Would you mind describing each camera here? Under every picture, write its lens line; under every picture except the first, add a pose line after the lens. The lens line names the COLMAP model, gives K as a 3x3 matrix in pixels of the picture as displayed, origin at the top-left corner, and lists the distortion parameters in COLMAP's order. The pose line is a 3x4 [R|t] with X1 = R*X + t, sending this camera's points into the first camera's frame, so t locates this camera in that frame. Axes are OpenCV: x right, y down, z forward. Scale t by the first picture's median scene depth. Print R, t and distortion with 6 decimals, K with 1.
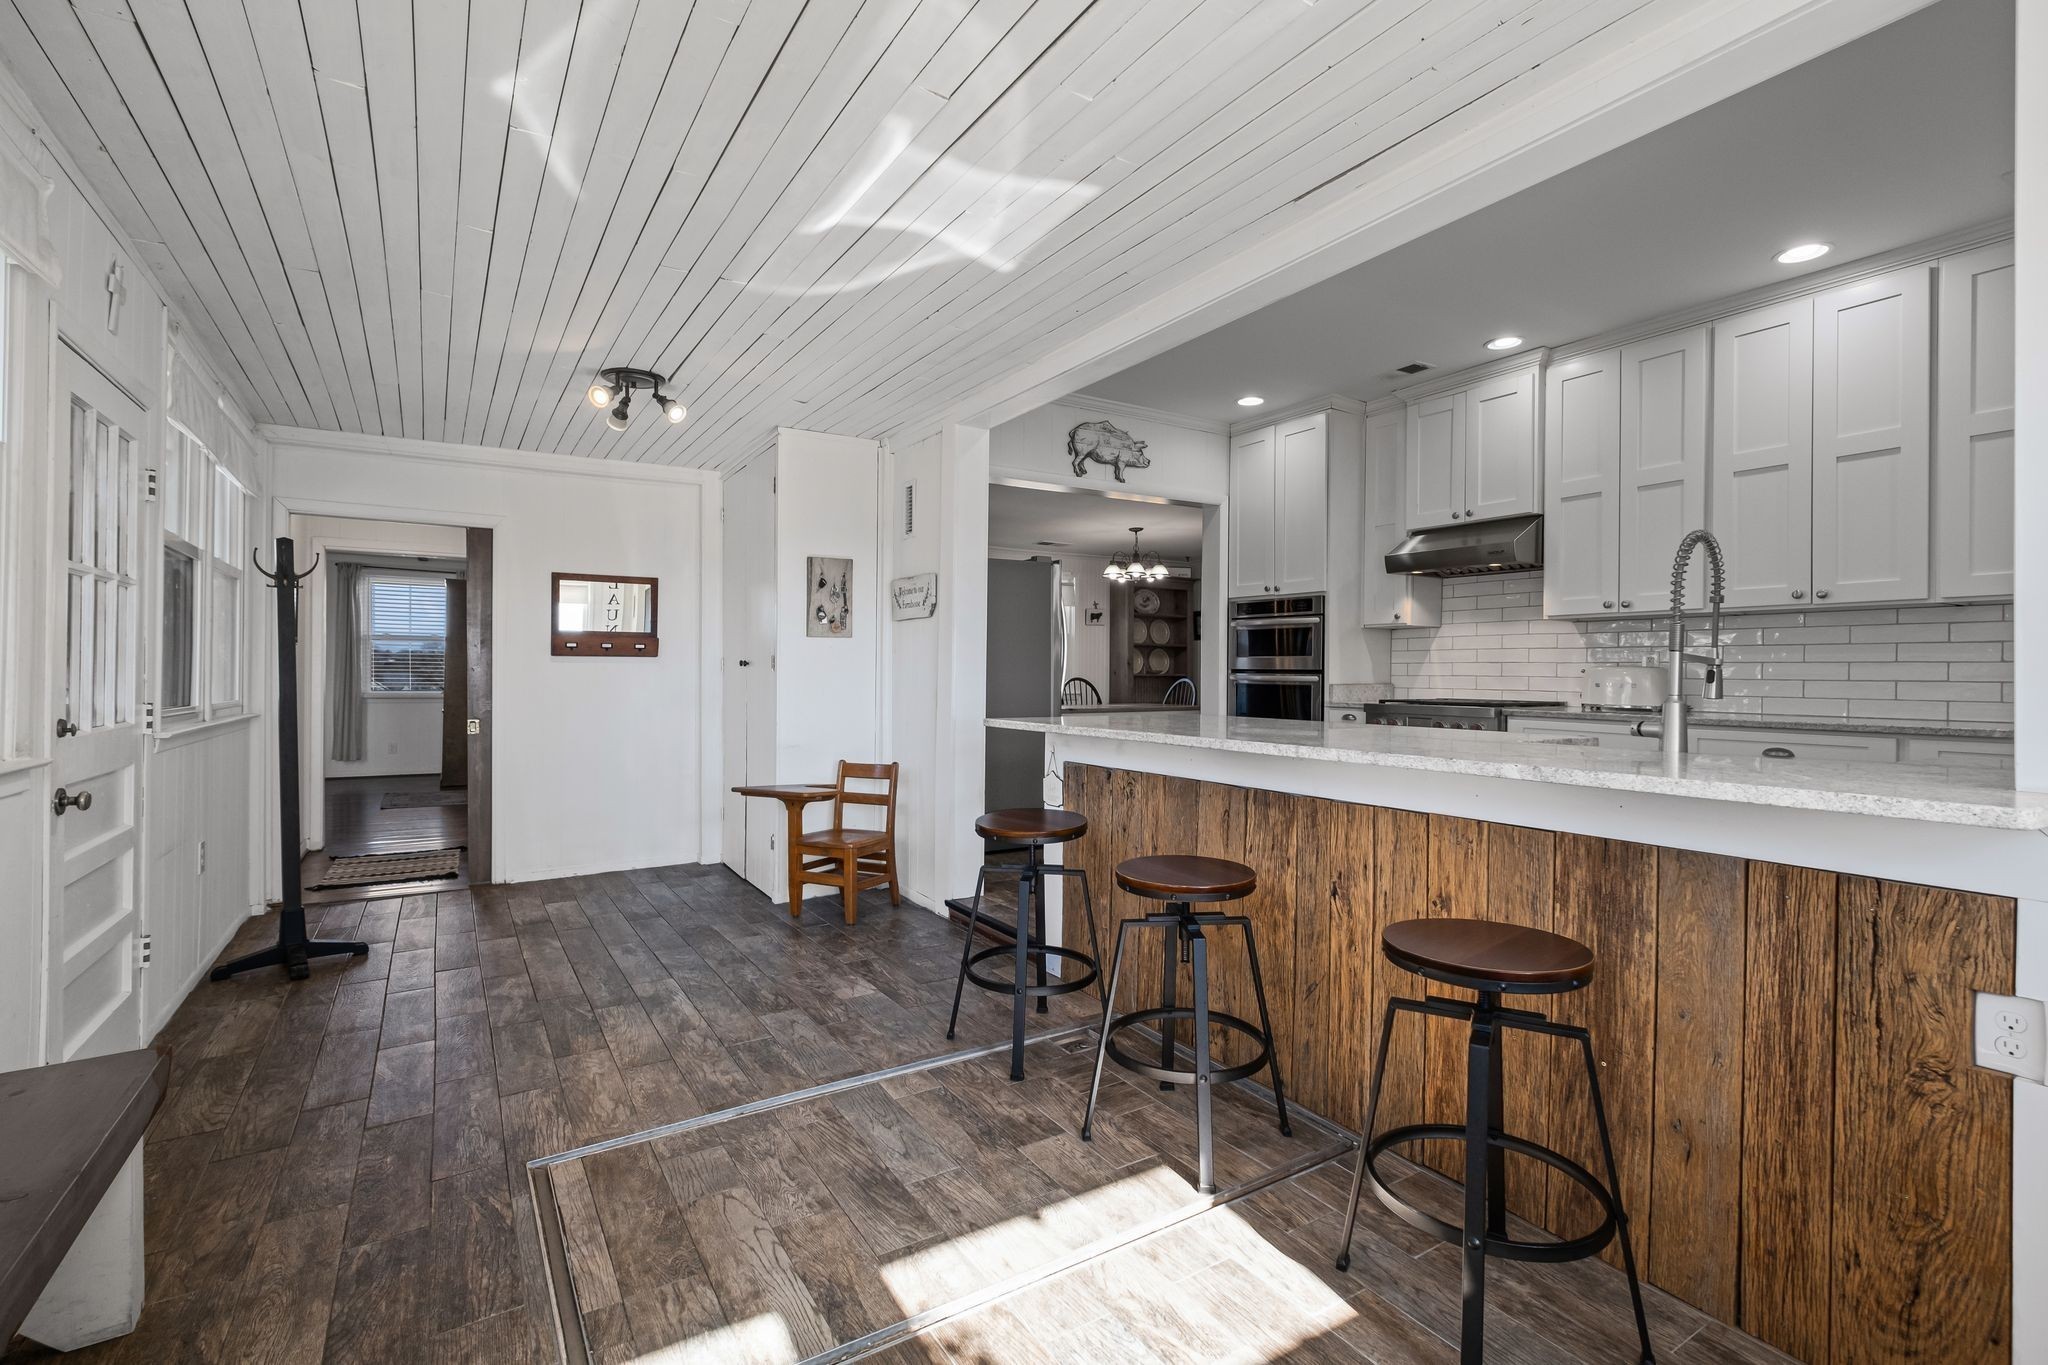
lens RADIAL K [[909.8, 0, 1039.6], [0, 909.8, 681.1], [0, 0, 1]] dist [0.001661, 0.000170]
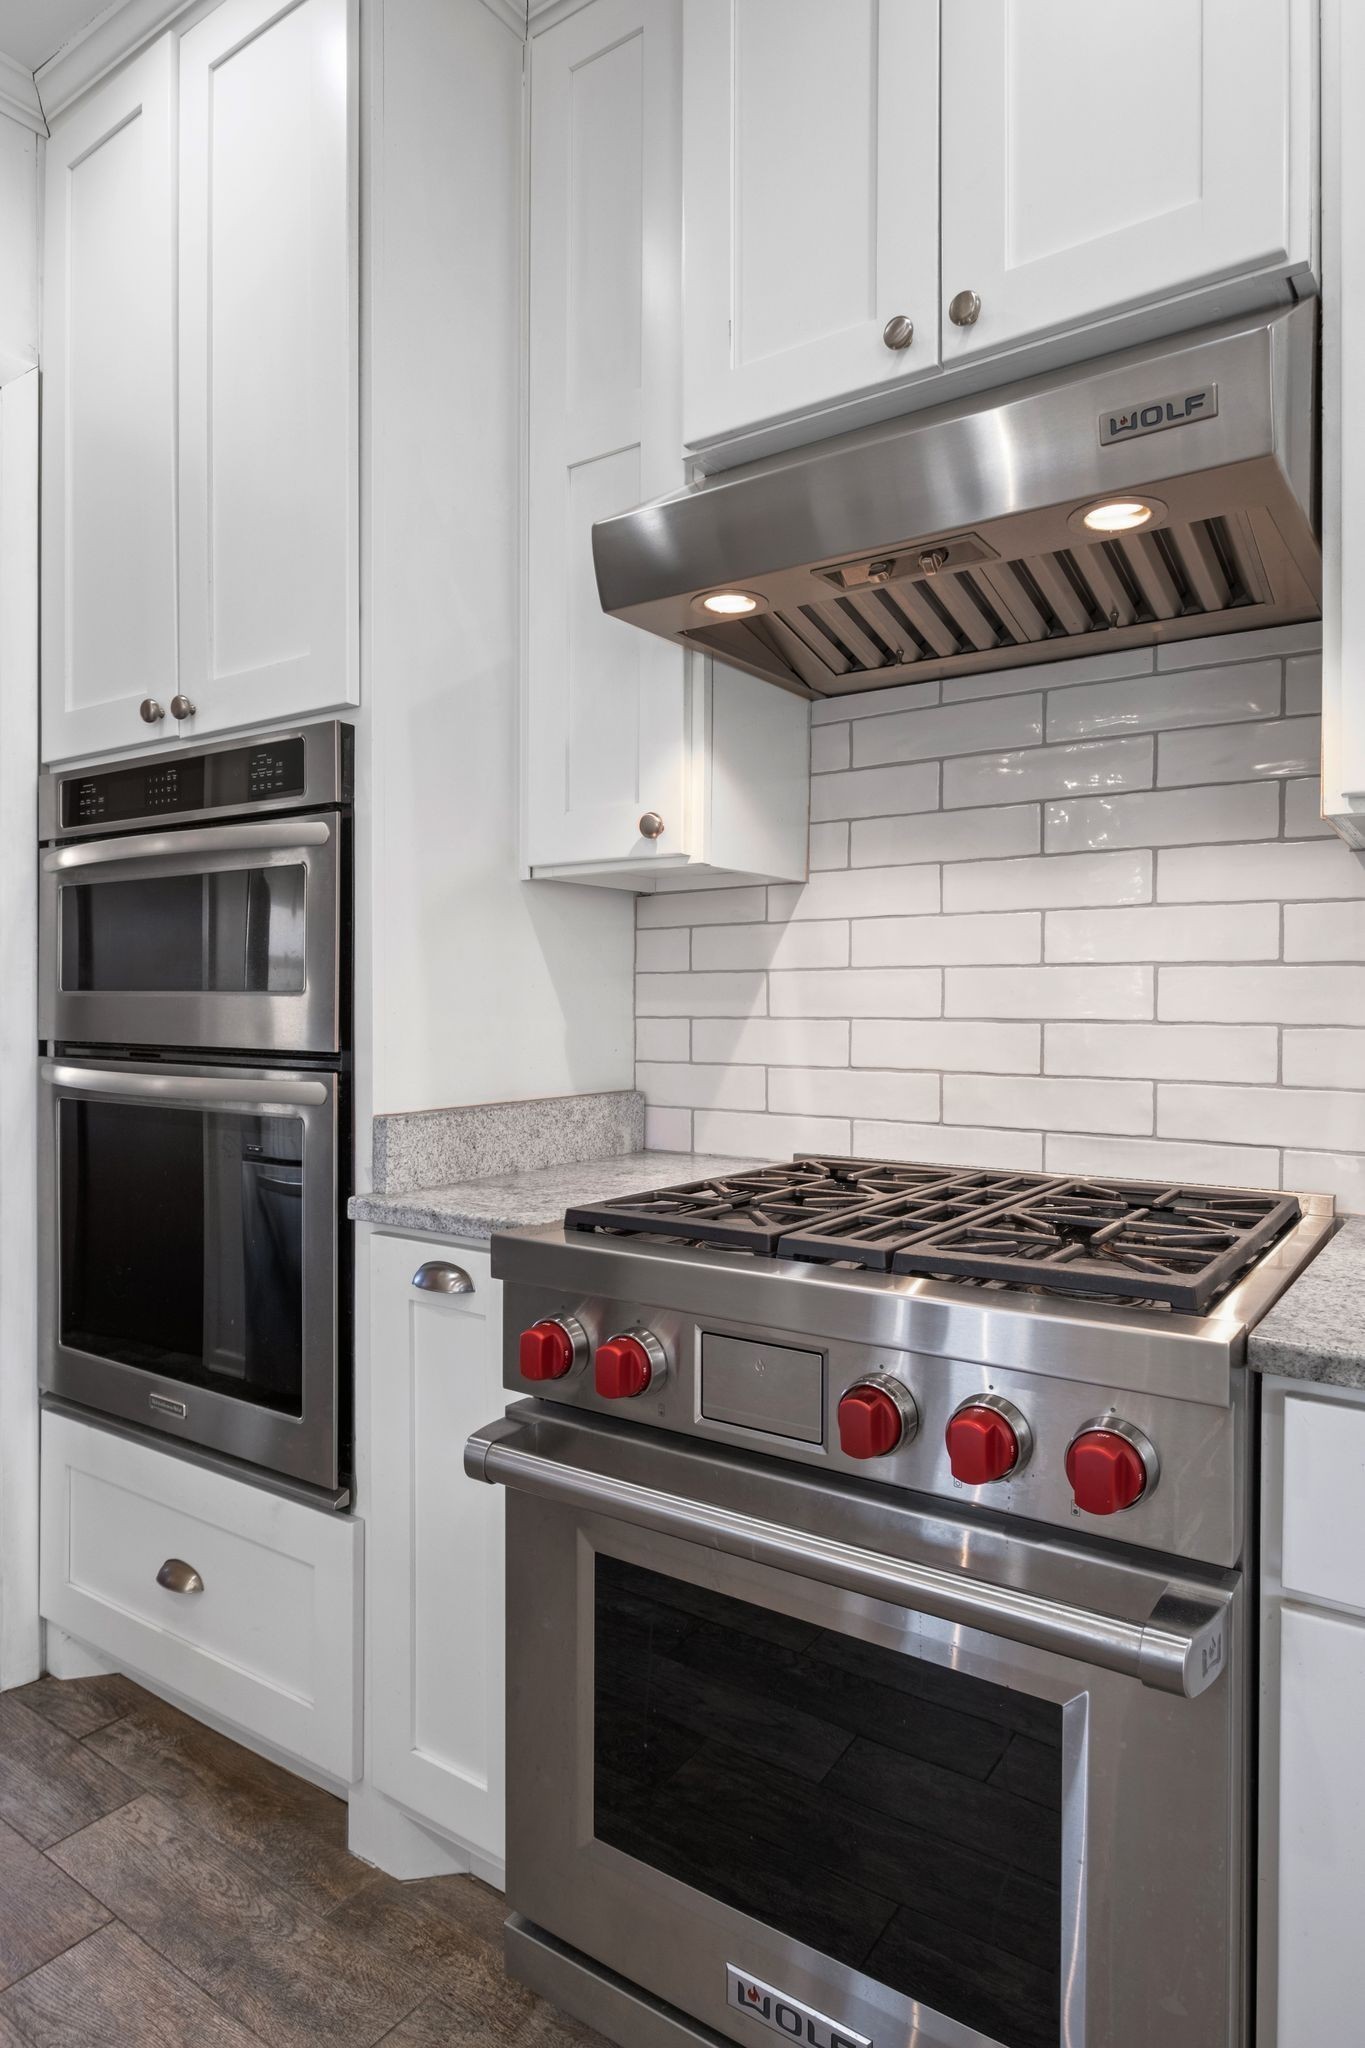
lens RADIAL K [[1190.4, 0, 682.1], [0, 1190.4, 1019.1], [0, 0, 1]] dist [0.001437, 0.000102]
pose [[0.926777, -0.007811, 0.375532, 0.279478], [0.006033, 0.999964, 0.005912, -0.022166], [-0.375565, -0.003213, 0.926791, 0.698715]]
